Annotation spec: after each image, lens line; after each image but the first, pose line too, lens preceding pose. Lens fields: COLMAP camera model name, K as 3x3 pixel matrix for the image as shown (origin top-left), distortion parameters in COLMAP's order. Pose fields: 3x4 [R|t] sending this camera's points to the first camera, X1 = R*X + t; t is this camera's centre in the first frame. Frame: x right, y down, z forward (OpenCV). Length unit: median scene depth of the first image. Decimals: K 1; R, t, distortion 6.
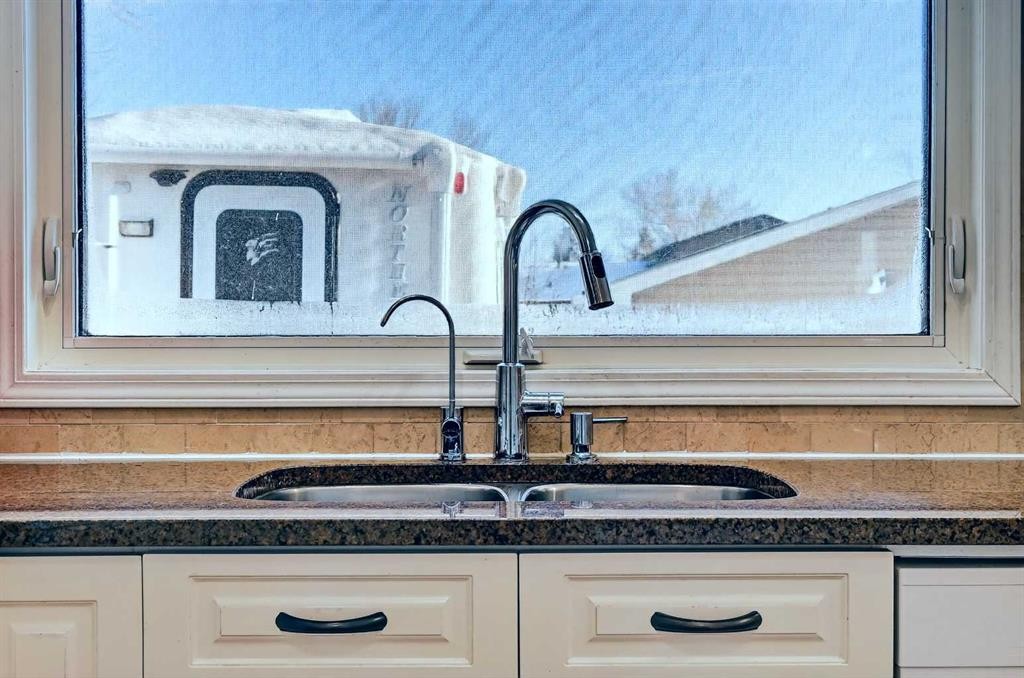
lens RADIAL K [[1188.5, 0, 518.4], [0, 1188.5, 337.9], [0, 0, 1]] dist [0.023231, 0.000000]
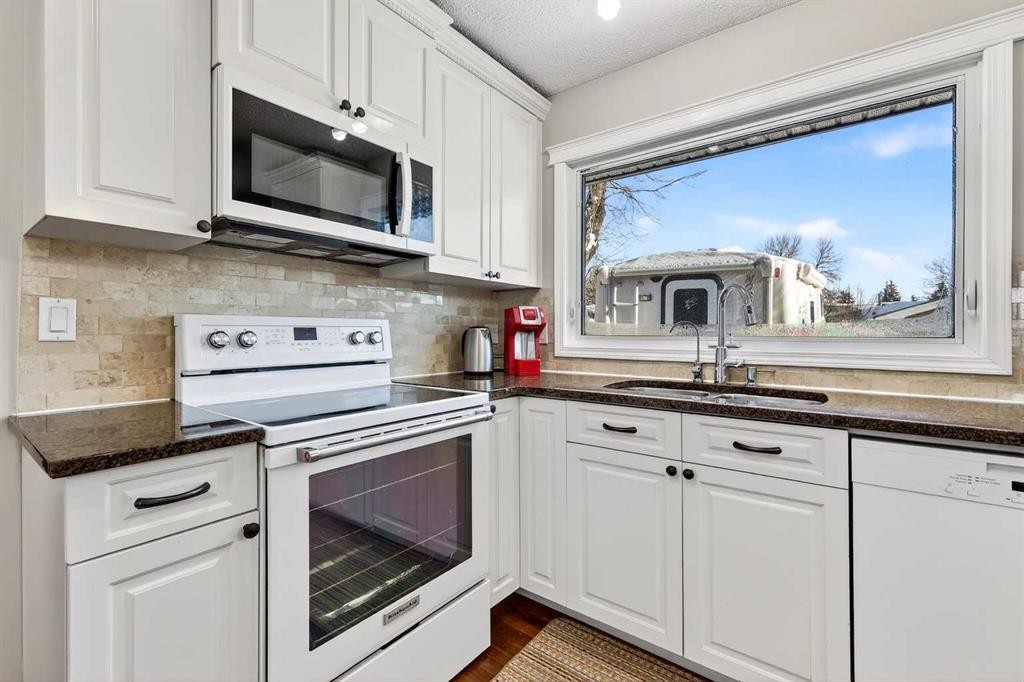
lens RADIAL K [[443.6, 0, 513.6], [0, 443.6, 332.2], [0, 0, 1]] dist [0.001401, -0.000079]
pose [[0.788872, 0.002186, -0.614554, 0.230531], [-0.008993, 0.999928, -0.007988, 0.001021], [0.614492, 0.011828, 0.788834, -0.052849]]
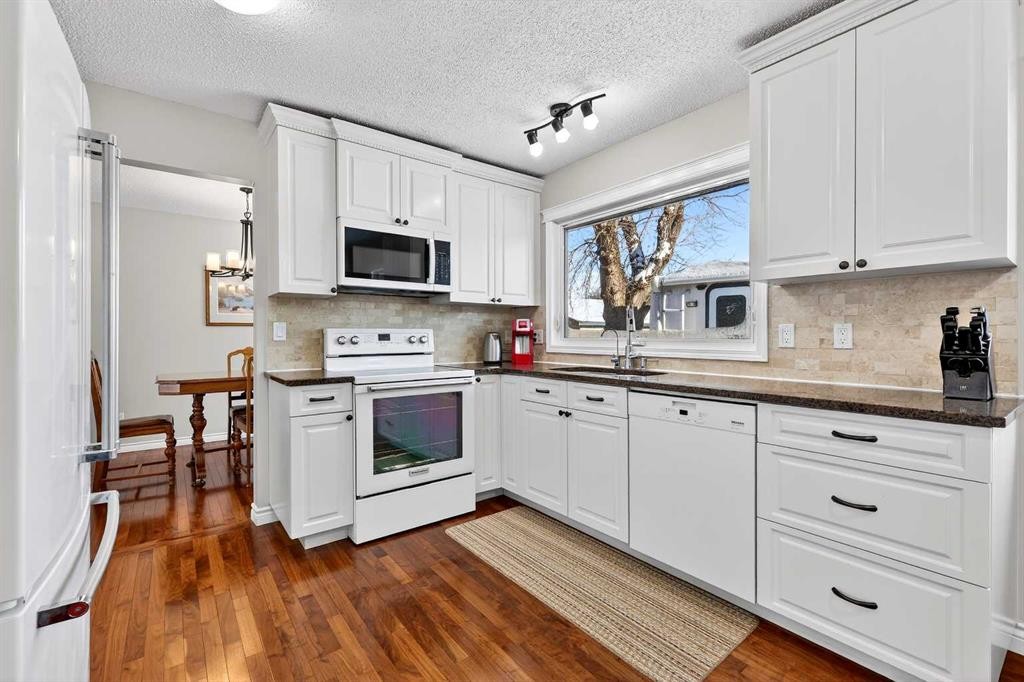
lens RADIAL K [[443.6, 0, 517.6], [0, 443.6, 337.7], [0, 0, 1]] dist [0.001401, -0.000079]
pose [[0.609572, 0.003994, -0.792720, 0.946805], [-0.006875, 0.999976, -0.000248, -0.001063], [0.792701, 0.005601, 0.609585, -0.218378]]
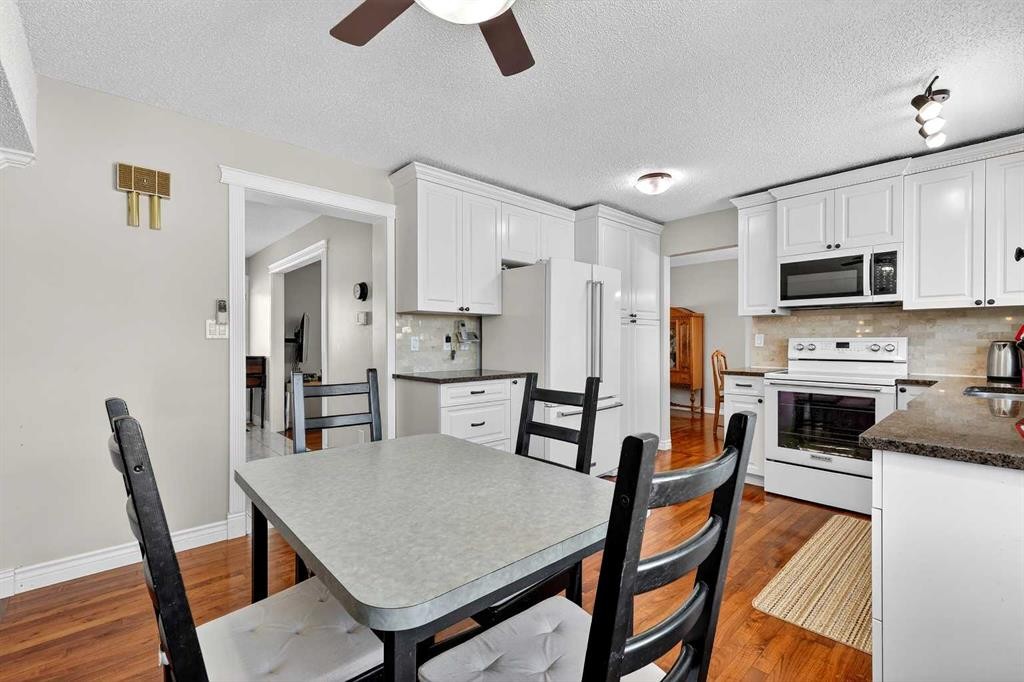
lens RADIAL K [[443.6, 0, 510.3], [0, 443.6, 342.5], [0, 0, 1]] dist [0.001401, -0.000079]
pose [[-0.744934, 0.005439, -0.667116, 1.616295], [-0.004502, 0.999903, 0.013180, -0.028826], [0.667123, 0.012821, -0.744837, 0.815187]]
